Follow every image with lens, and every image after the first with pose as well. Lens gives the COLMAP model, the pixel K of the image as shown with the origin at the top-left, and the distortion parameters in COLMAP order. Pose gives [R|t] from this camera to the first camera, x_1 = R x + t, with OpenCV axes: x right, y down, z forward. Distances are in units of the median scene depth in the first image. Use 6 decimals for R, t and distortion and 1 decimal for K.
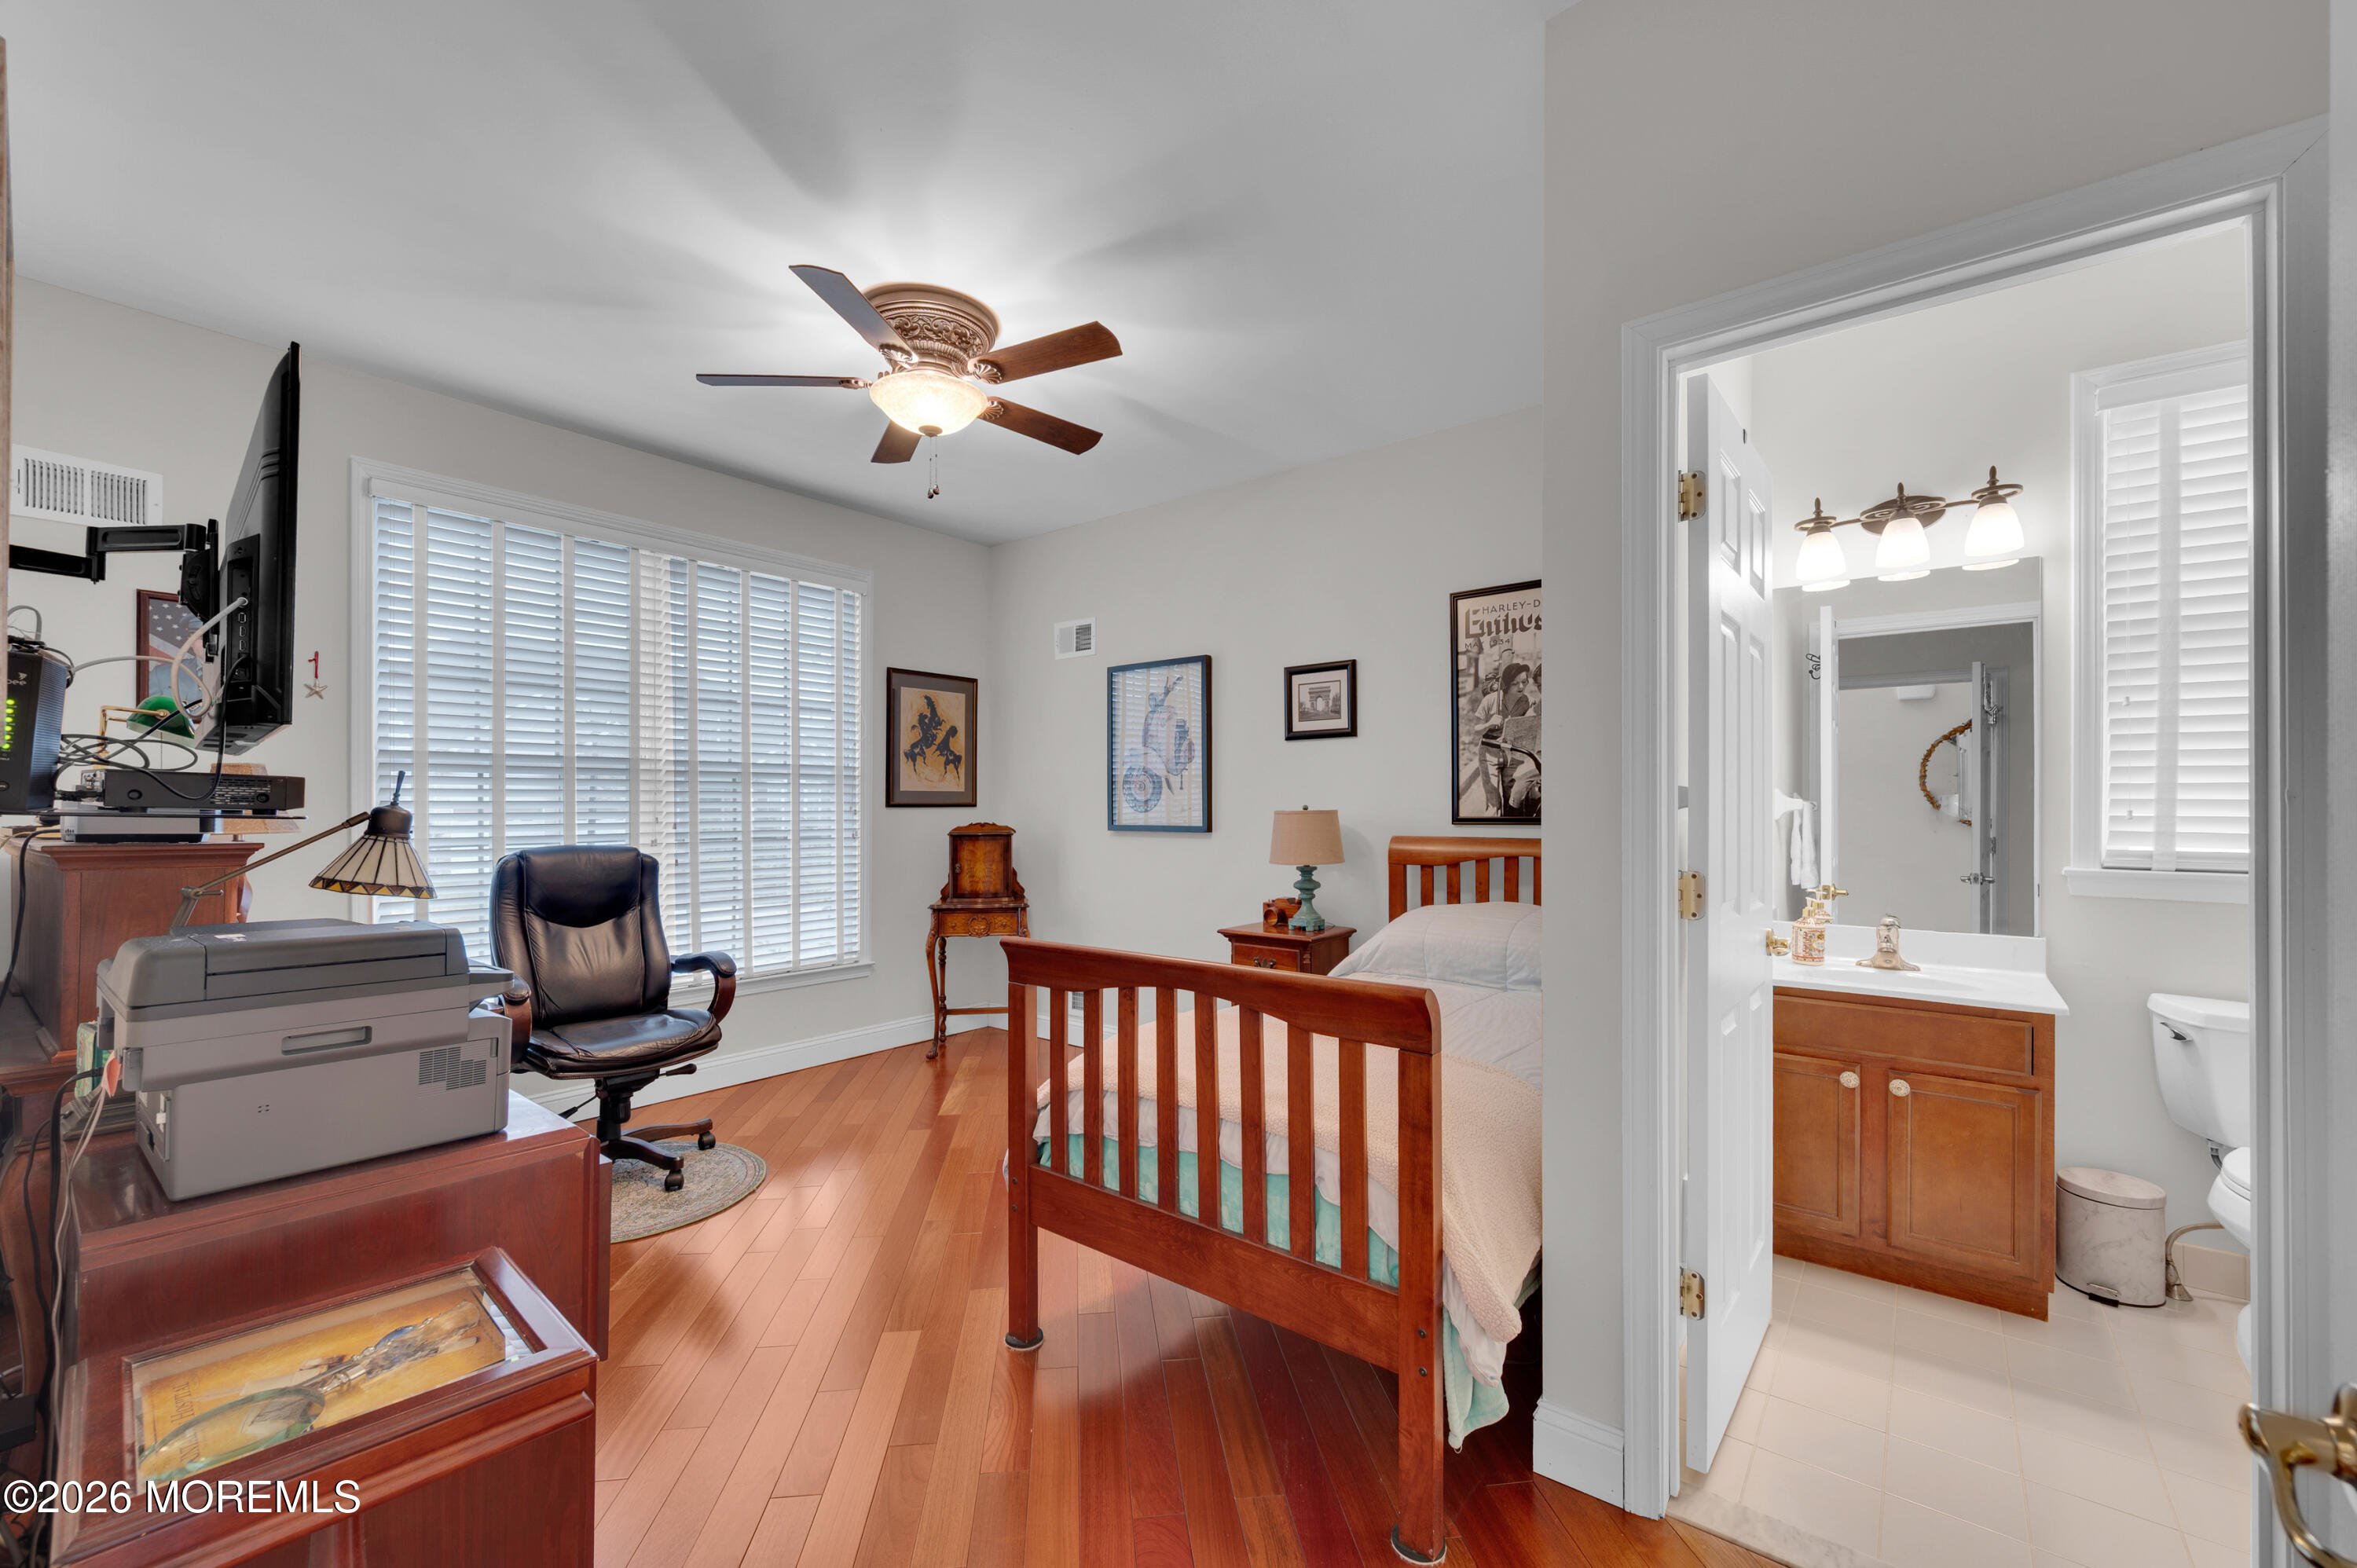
lens RADIAL K [[938.6, 0, 1188.1], [0, 938.6, 806.5], [0, 0, 1]] dist [0.002207, 0.000229]
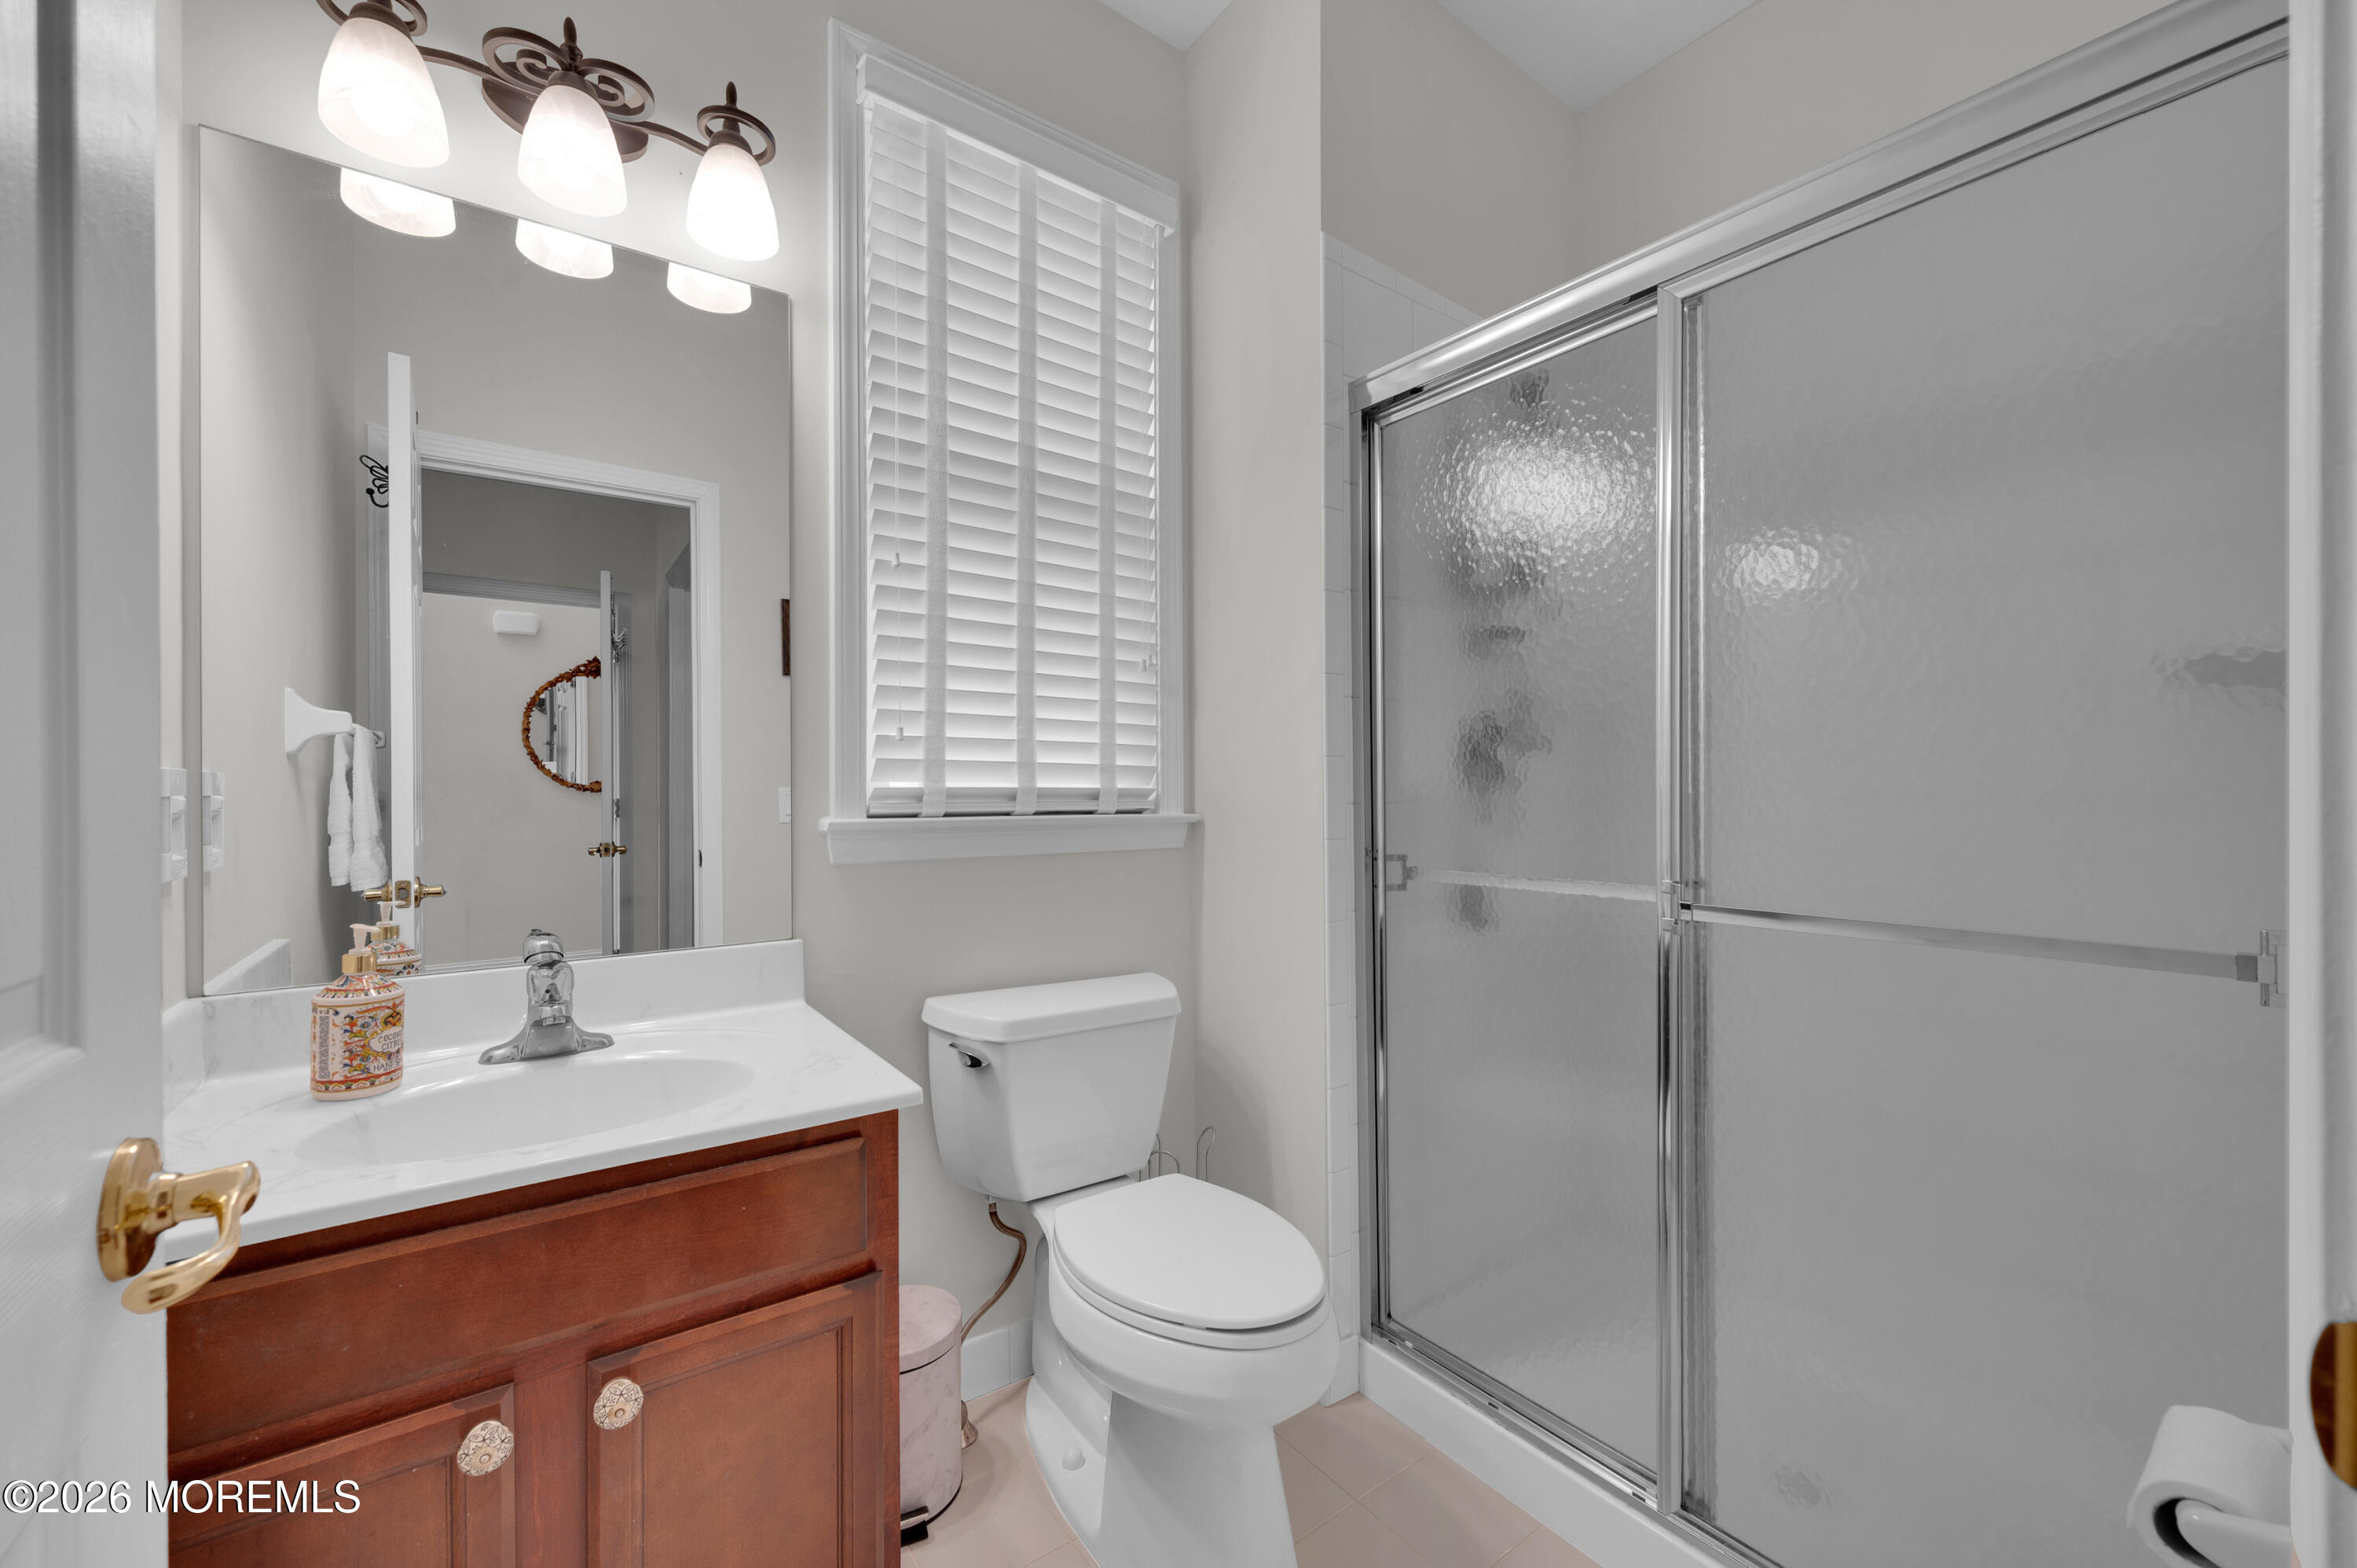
lens RADIAL K [[926.4, 0, 1178.5], [0, 926.4, 784.0], [0, 0, 1]] dist [-0.000794, -0.000227]
pose [[0.270587, -0.005117, 0.962682, 0.385599], [0.005055, 0.999980, 0.003895, 0.037975], [-0.962682, 0.003812, 0.270607, 0.572089]]
